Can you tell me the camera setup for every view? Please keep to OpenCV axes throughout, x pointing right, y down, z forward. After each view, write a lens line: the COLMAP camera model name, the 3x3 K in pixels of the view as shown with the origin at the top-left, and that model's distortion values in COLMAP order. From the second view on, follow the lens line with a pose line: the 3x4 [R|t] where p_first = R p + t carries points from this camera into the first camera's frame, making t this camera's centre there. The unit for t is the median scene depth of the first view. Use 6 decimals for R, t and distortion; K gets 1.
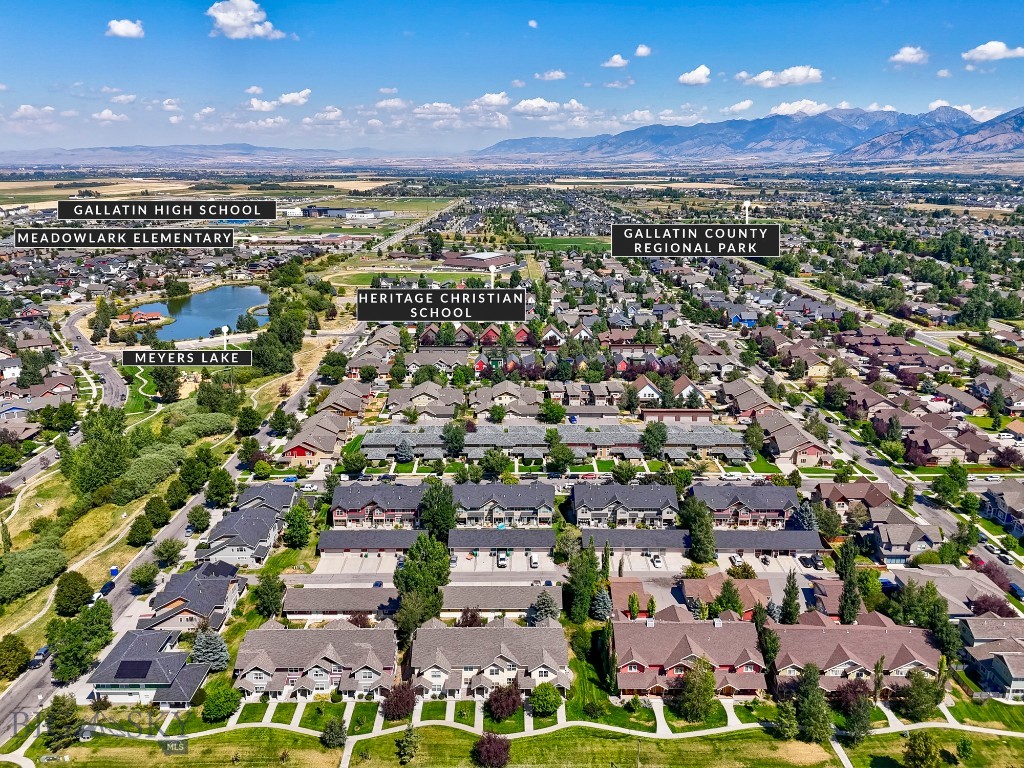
lens RADIAL K [[760.4, 0, 512.0], [0, 760.4, 384.0], [0, 0, 1]] dist [0.112101, -0.138531]
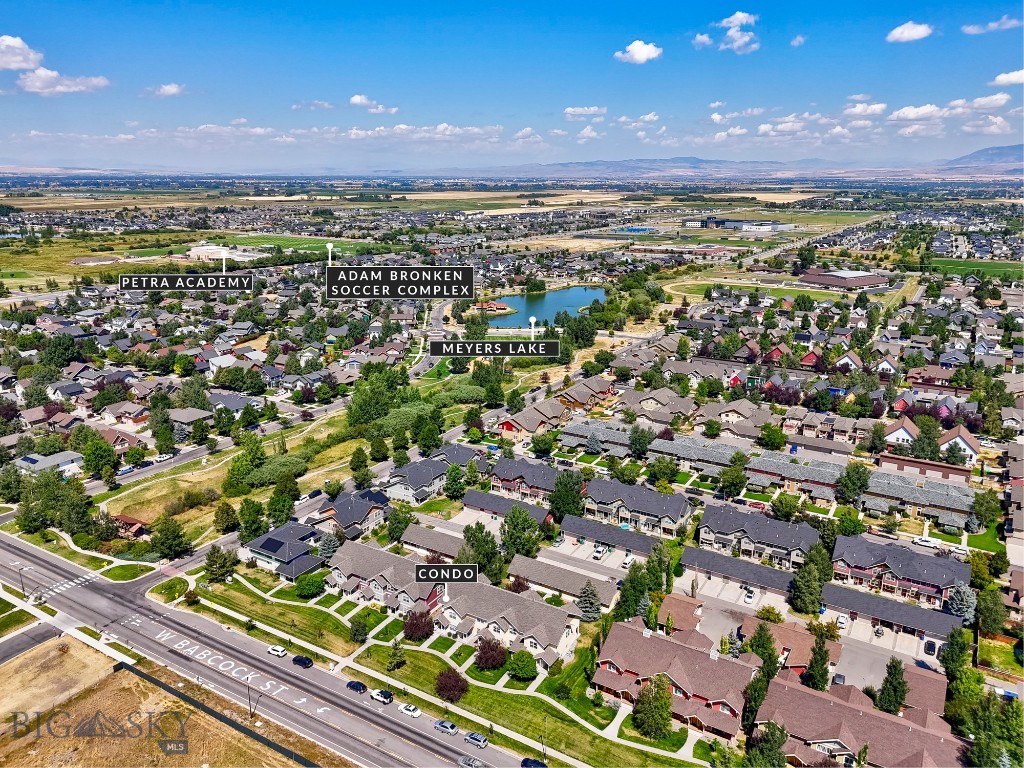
lens RADIAL K [[760.4, 0, 512.0], [0, 760.4, 384.0], [0, 0, 1]] dist [0.112101, -0.138531]
pose [[0.851592, 0.143403, -0.504209, 0.287213], [-0.150852, 0.988207, 0.026274, -0.005621], [0.502030, 0.053686, 0.863182, 0.018445]]
